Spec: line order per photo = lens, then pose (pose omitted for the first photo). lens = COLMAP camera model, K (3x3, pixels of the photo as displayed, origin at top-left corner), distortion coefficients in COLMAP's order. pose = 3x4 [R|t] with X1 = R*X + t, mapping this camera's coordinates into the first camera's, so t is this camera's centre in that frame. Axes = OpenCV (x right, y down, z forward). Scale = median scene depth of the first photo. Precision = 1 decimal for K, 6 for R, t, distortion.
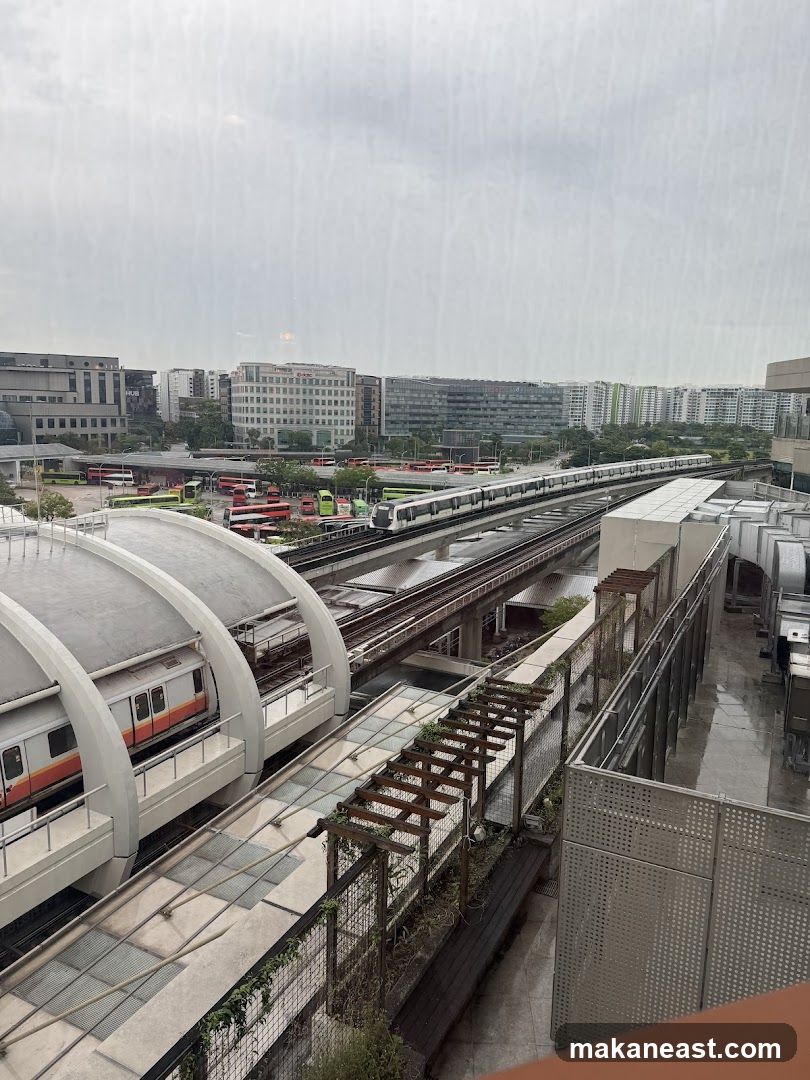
lens RADIAL K [[818.7, 0, 405.0], [0, 818.7, 540.0], [0, 0, 1]] dist [0.072998, -0.081099]
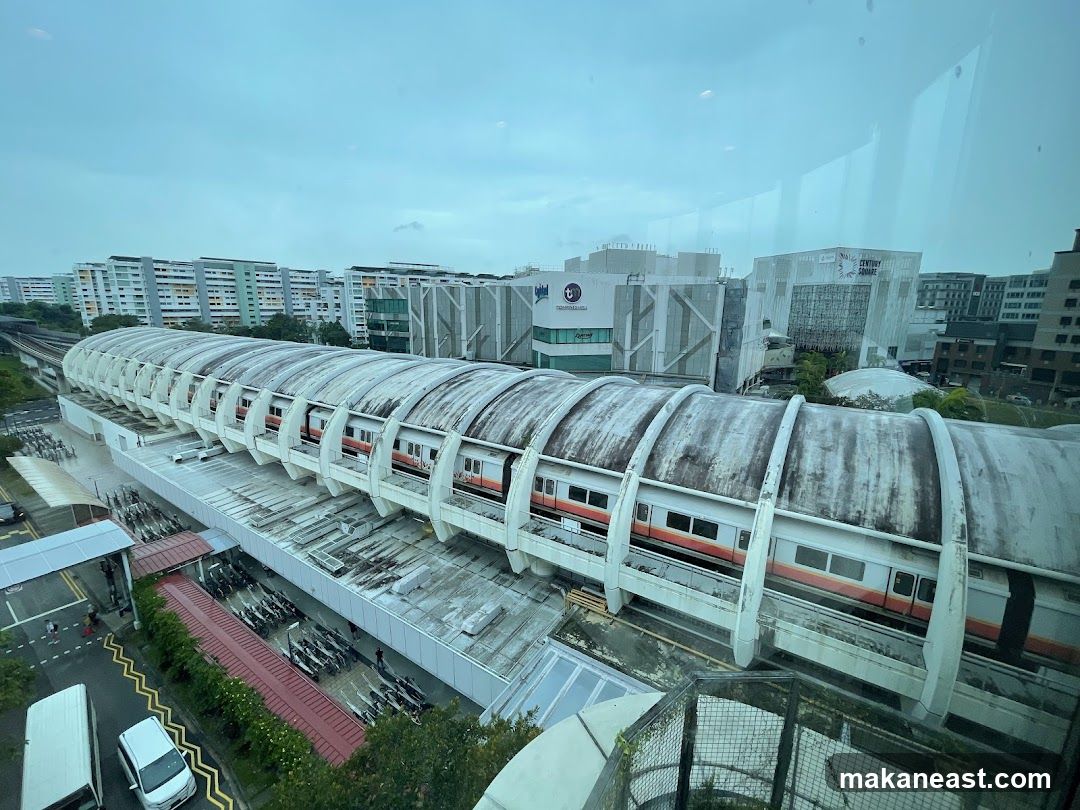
lens RADIAL K [[449.5, 0, 540.0], [0, 449.5, 405.0], [0, 0, 1]] dist [0.006310, -0.000422]
pose [[-0.097713, 0.206806, -0.973490, 0.473309], [-0.172430, 0.959860, 0.221218, -0.137131], [0.980163, 0.189475, -0.058132, 0.895397]]
